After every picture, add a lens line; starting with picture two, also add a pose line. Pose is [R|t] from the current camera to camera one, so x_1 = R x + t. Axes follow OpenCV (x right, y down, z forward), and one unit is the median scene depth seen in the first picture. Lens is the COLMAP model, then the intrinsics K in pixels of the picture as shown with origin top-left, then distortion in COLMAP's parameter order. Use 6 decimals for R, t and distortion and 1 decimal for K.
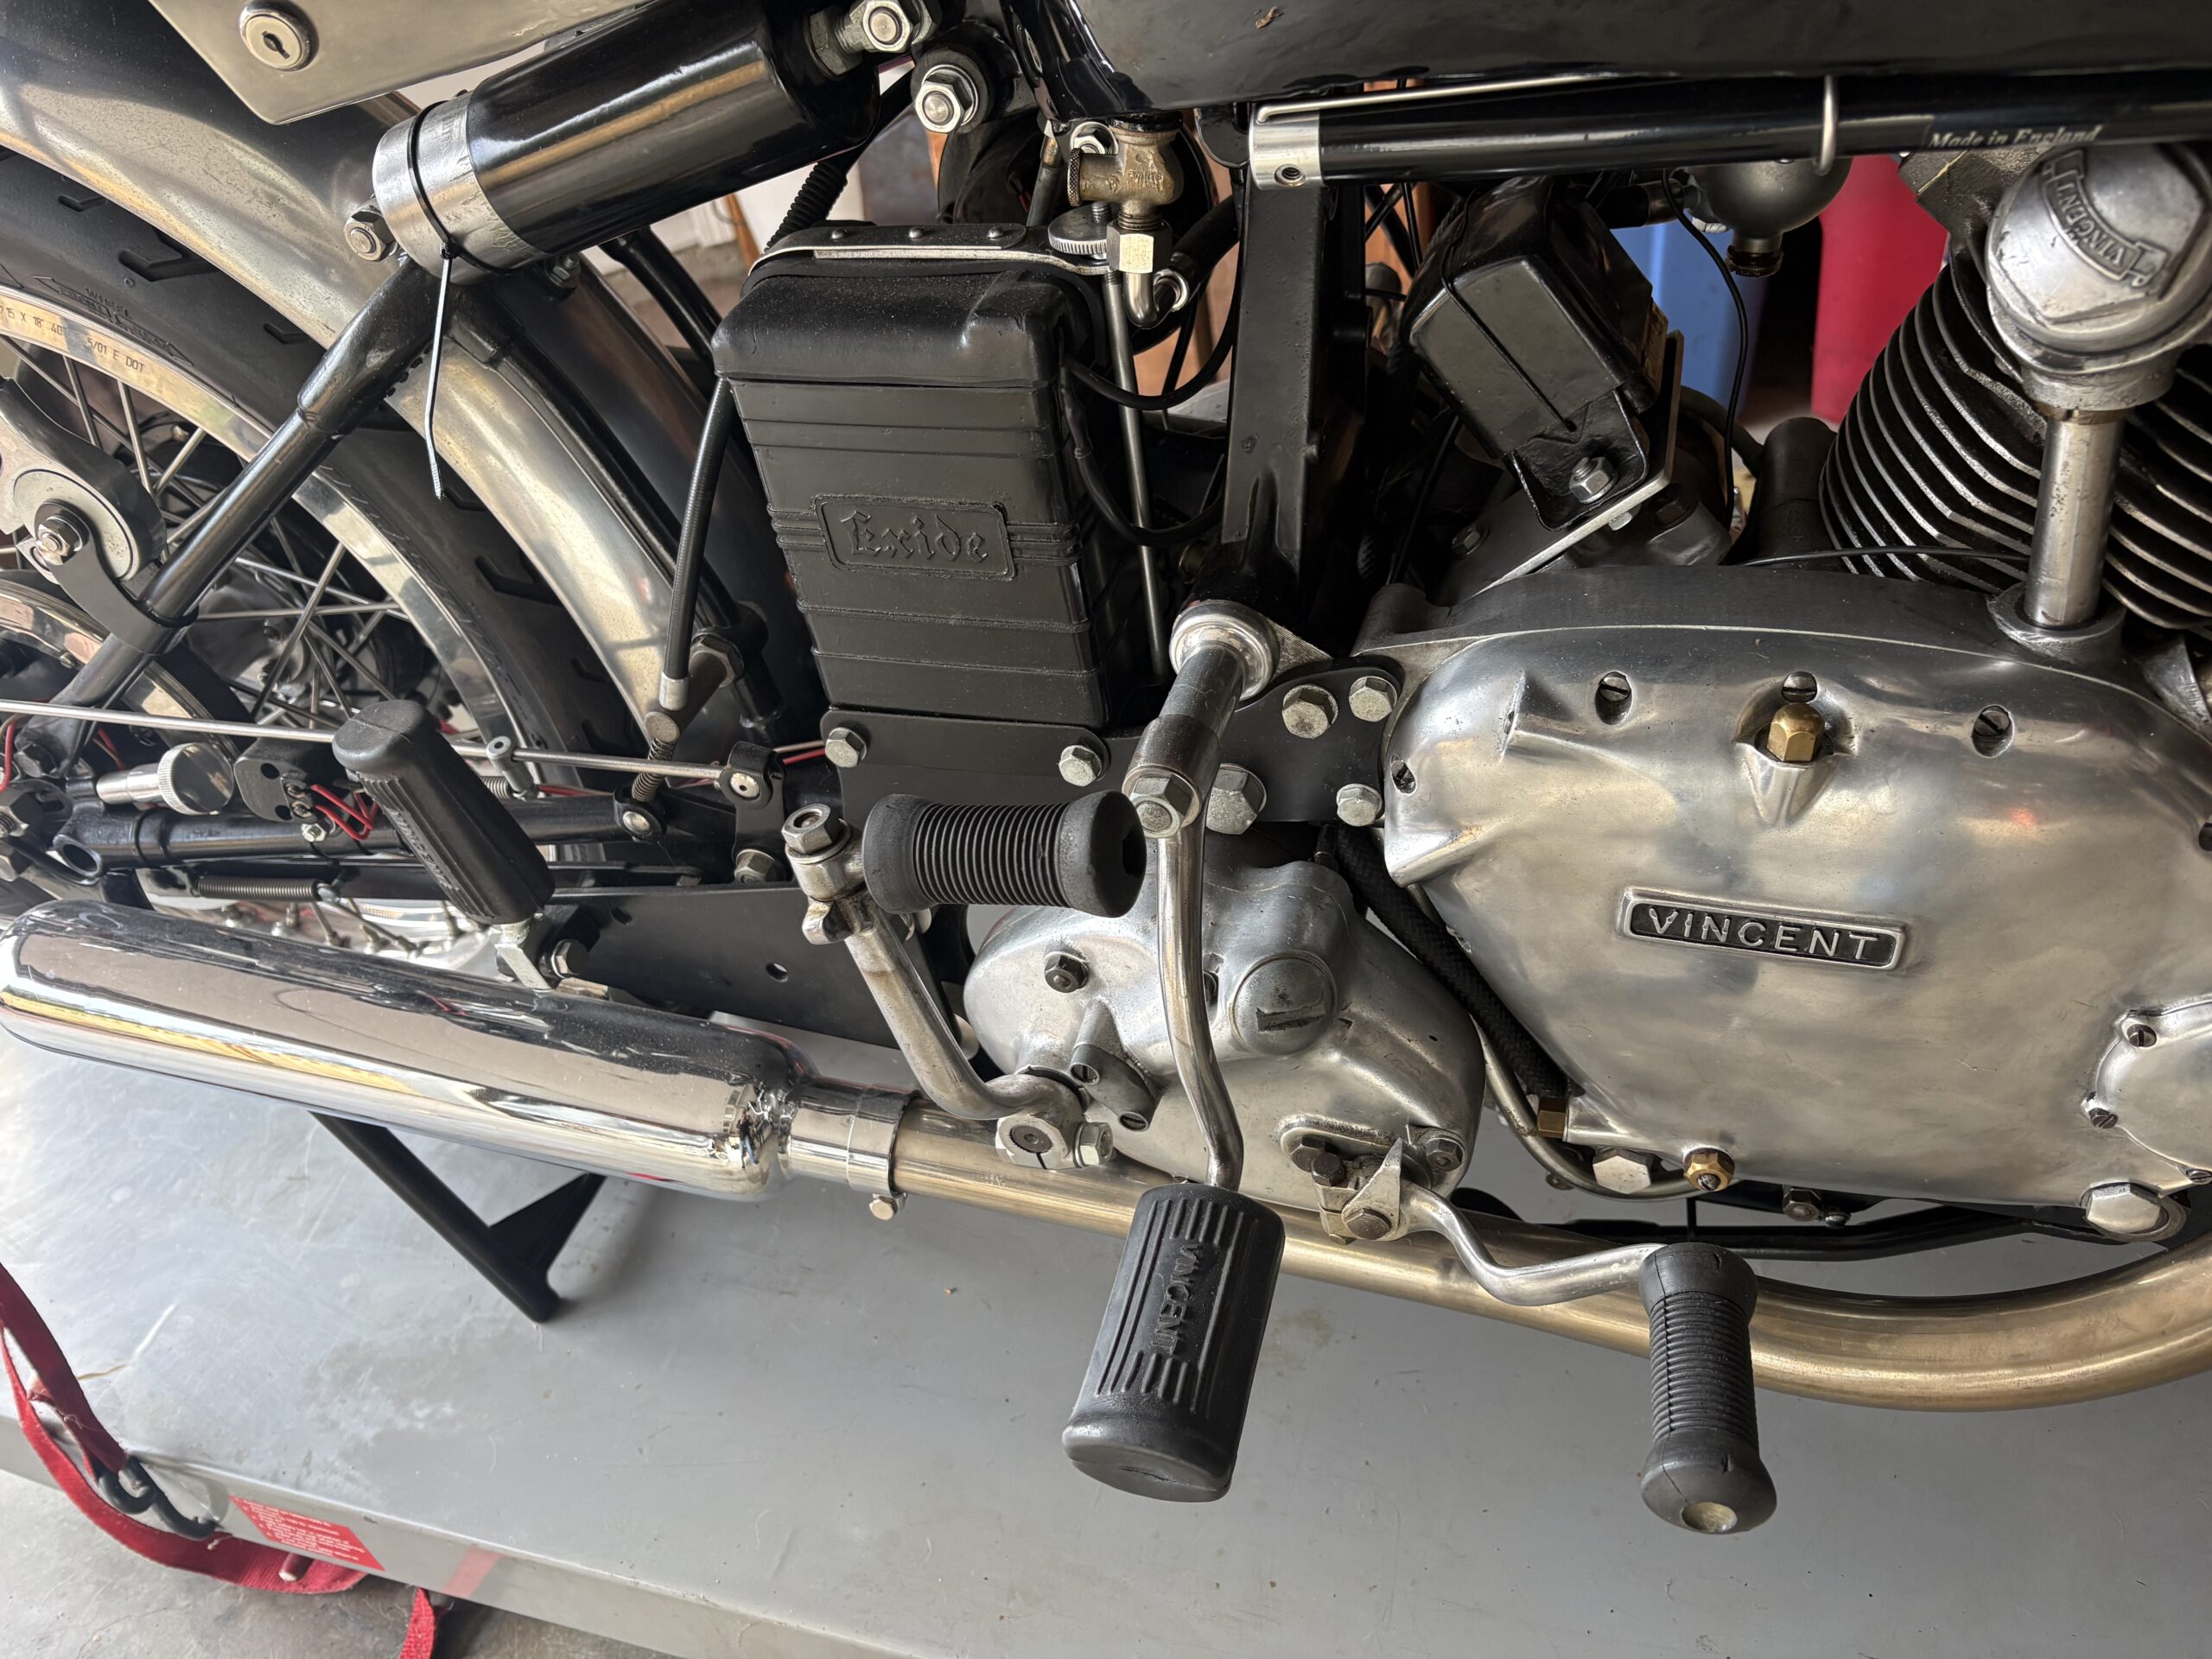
lens RADIAL K [[1689.4, 0, 1103.3], [0, 1689.4, 836.2], [0, 0, 1]] dist [0.027203, -0.023608]
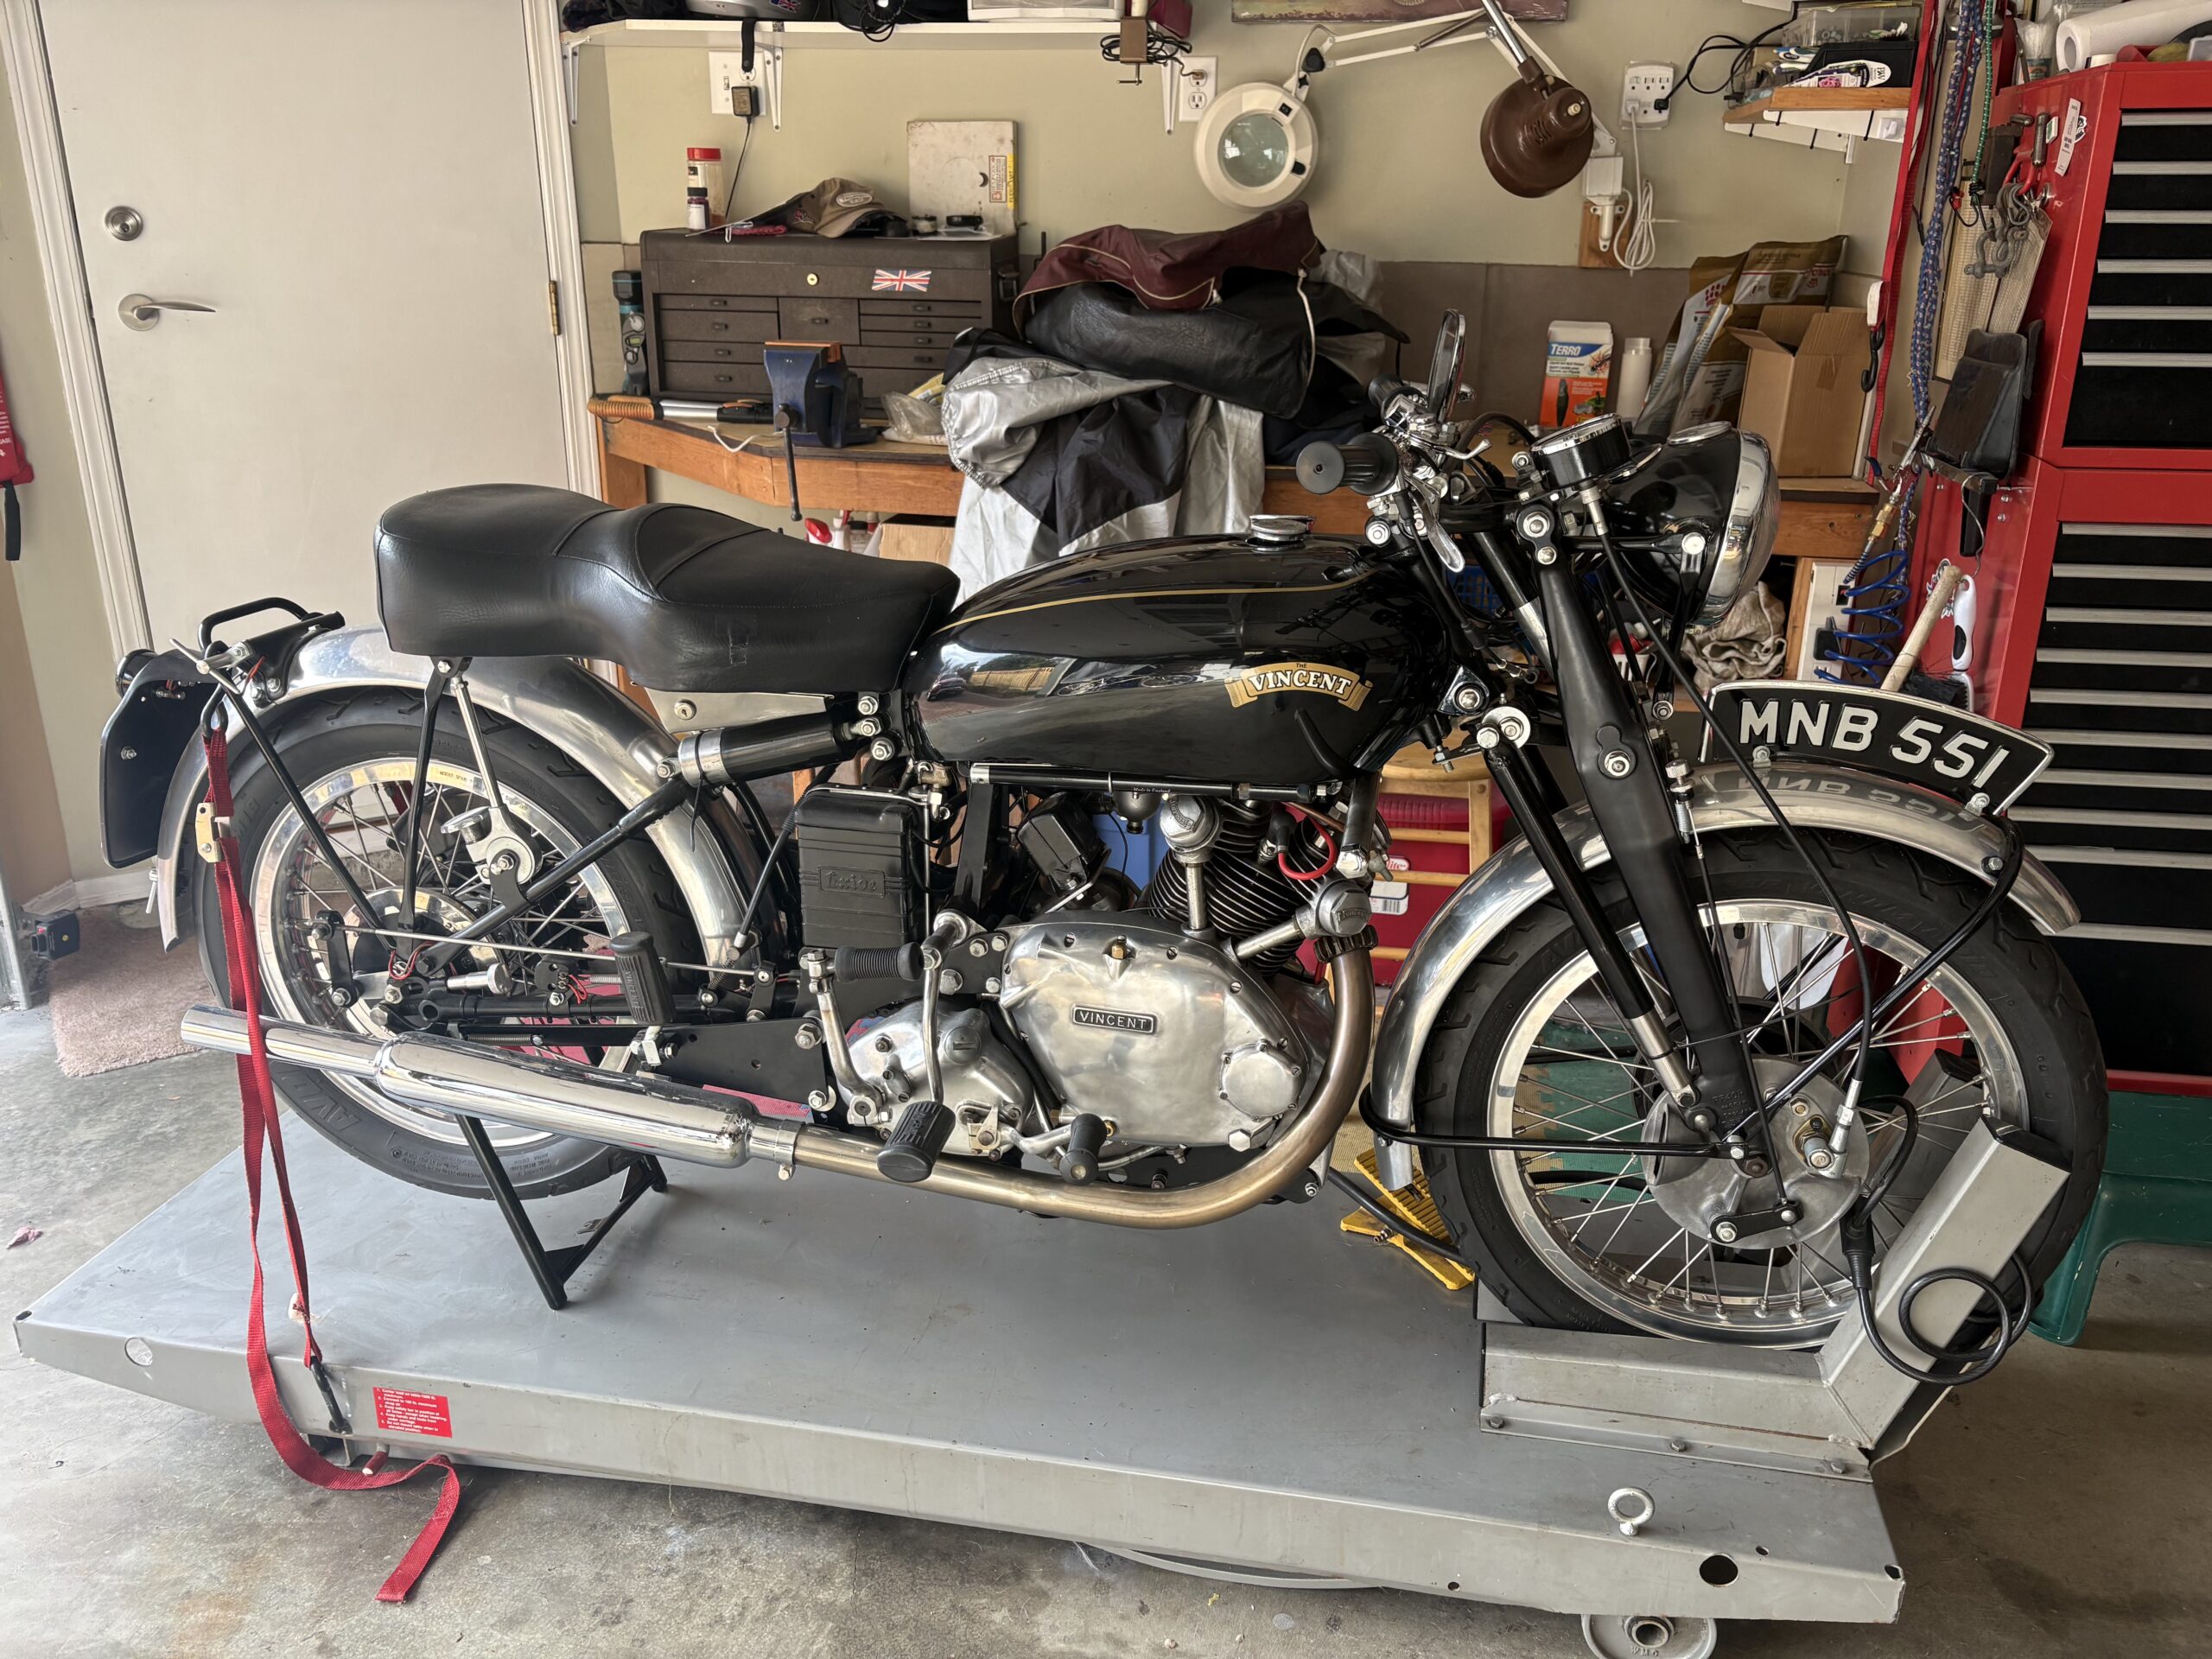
lens RADIAL K [[1689.4, 0, 1108.5], [0, 1689.4, 829.2], [0, 0, 1]] dist [0.027203, -0.023608]
pose [[0.982430, 0.110641, 0.150300, -0.126760], [-0.047265, 0.926573, -0.373134, 0.846590], [-0.180548, 0.359474, 0.915522, -1.886090]]
